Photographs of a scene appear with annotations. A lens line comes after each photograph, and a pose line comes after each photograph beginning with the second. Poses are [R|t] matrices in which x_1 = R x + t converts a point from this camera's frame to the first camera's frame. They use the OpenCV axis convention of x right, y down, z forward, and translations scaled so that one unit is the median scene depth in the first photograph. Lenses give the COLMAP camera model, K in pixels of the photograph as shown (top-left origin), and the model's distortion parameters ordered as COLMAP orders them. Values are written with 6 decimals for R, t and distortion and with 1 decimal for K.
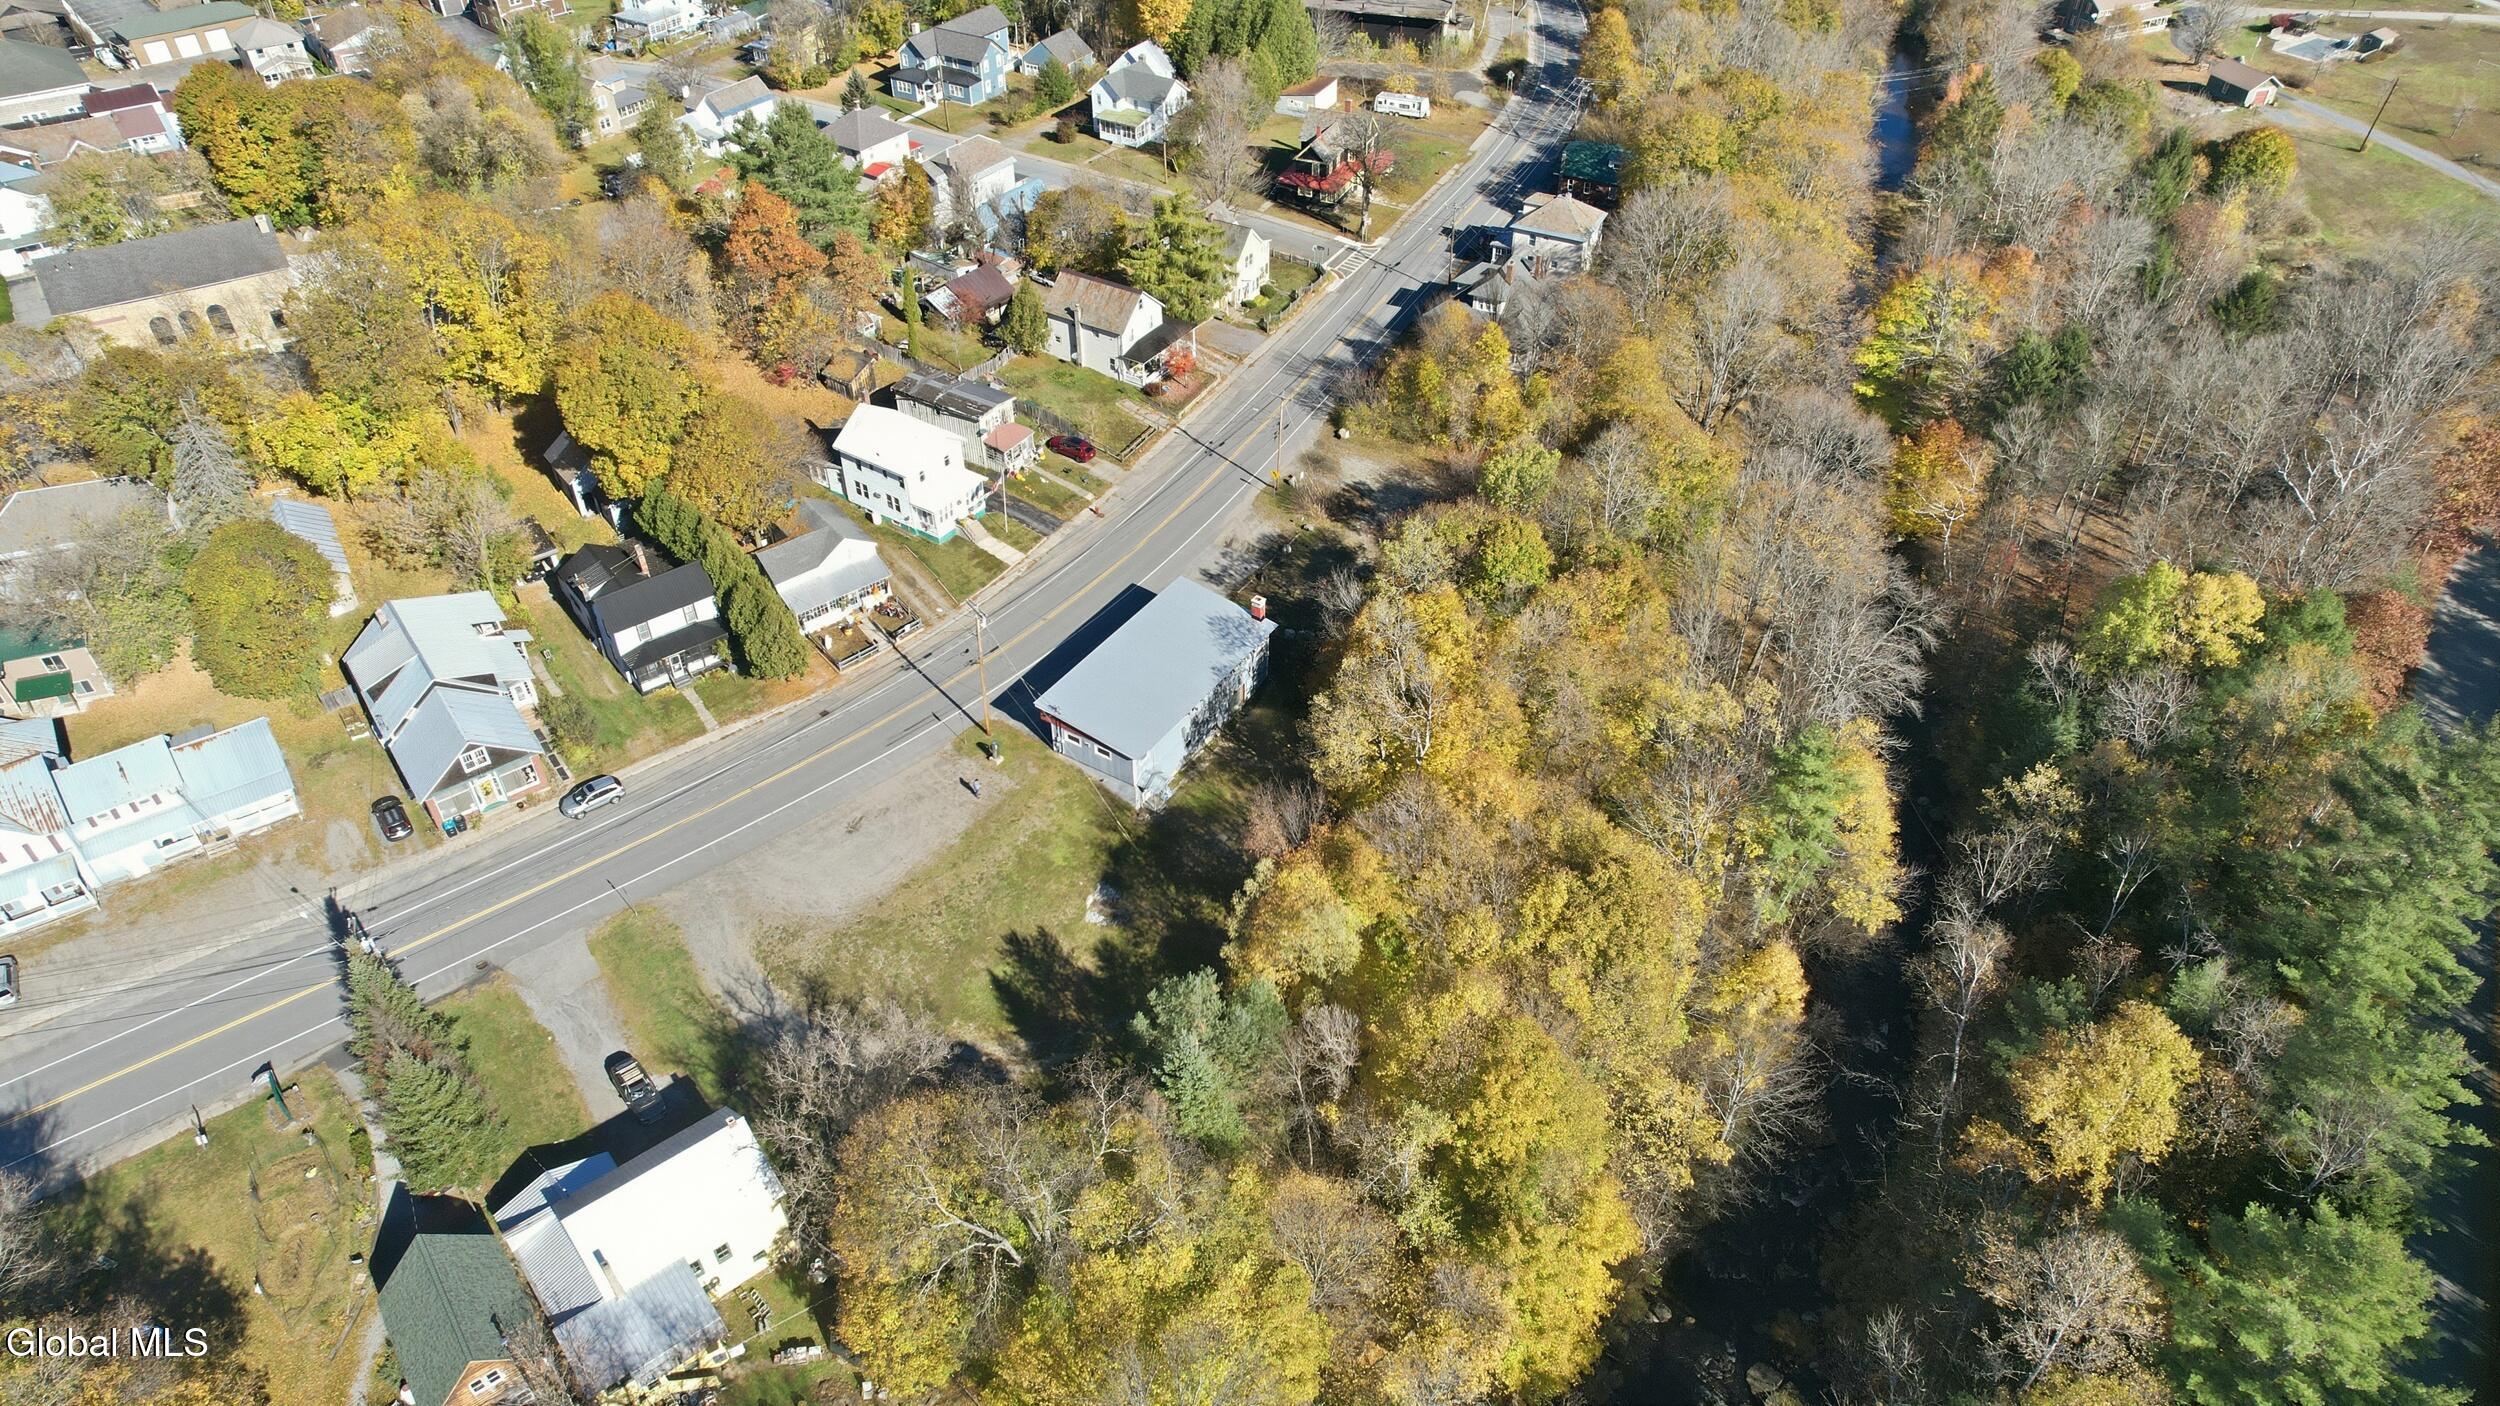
lens RADIAL K [[1607.5, 0, 1251.4], [0, 1607.5, 716.1], [0, 0, 1]] dist [-0.073979, 0.072696]
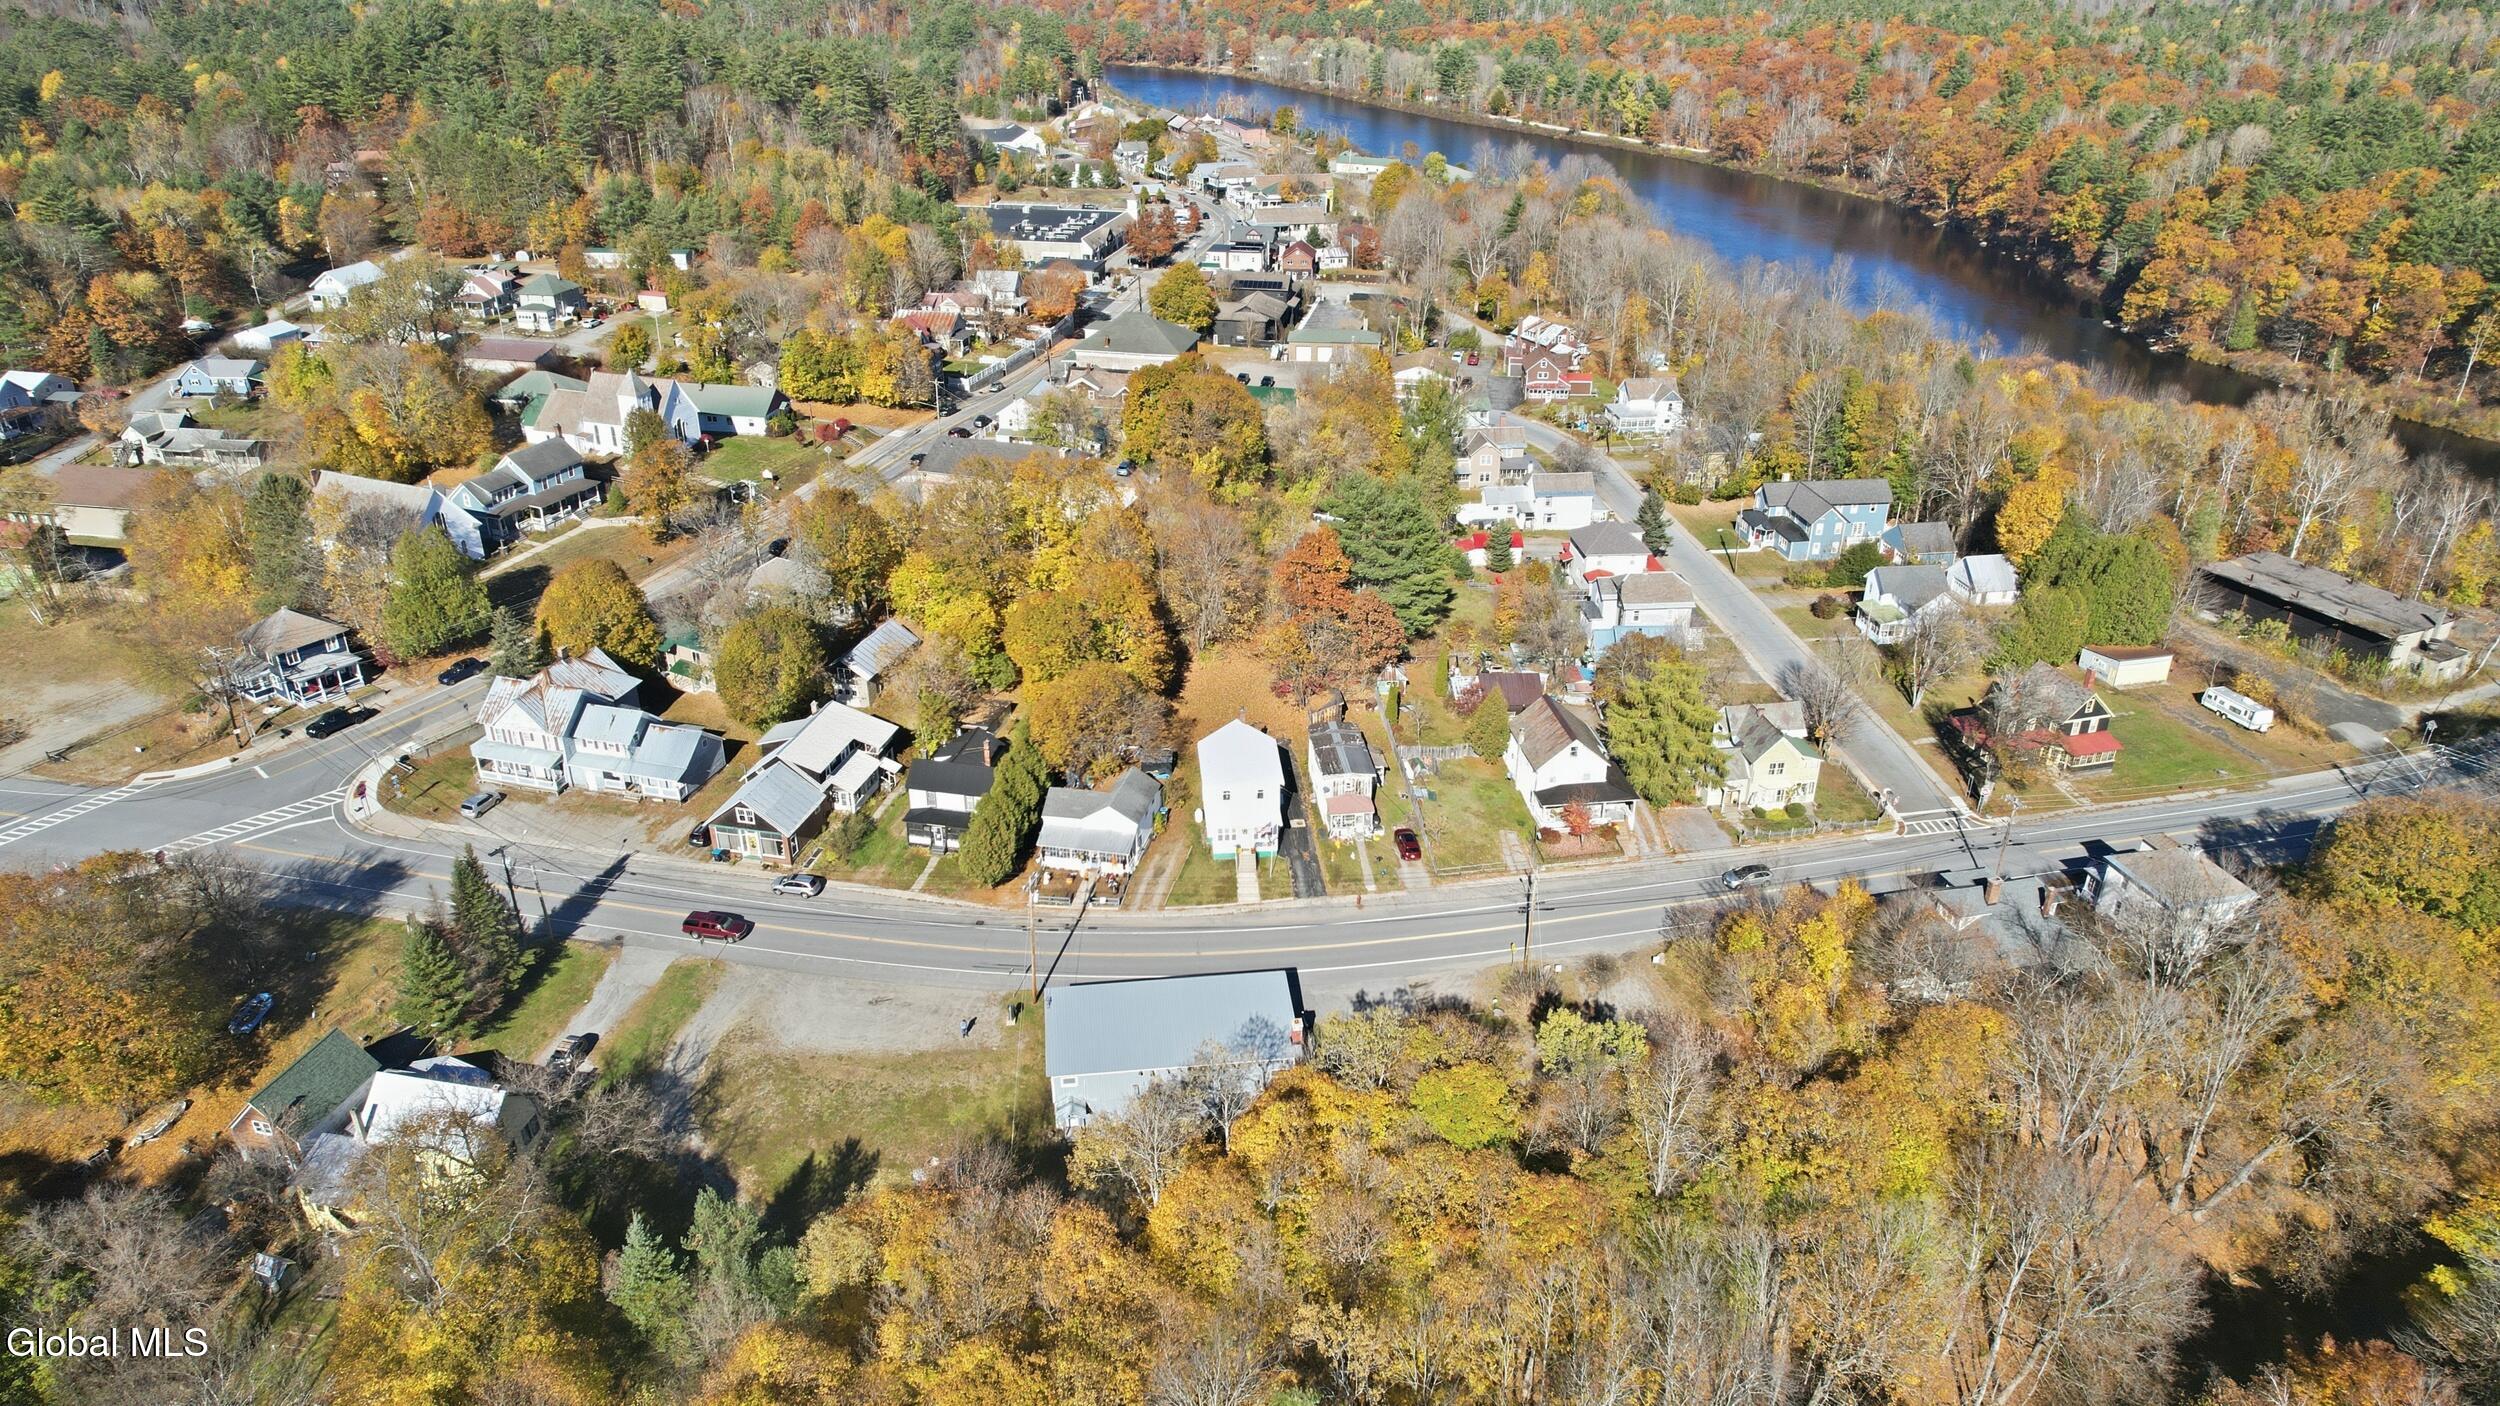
lens RADIAL K [[1607.5, 0, 1251.4], [0, 1607.5, 716.1], [0, 0, 1]] dist [-0.073979, 0.072696]
pose [[0.645568, 0.344526, -0.681574, 0.537129], [-0.497063, 0.867106, -0.032494, -0.171884], [0.579802, 0.359763, 0.731027, 0.196670]]
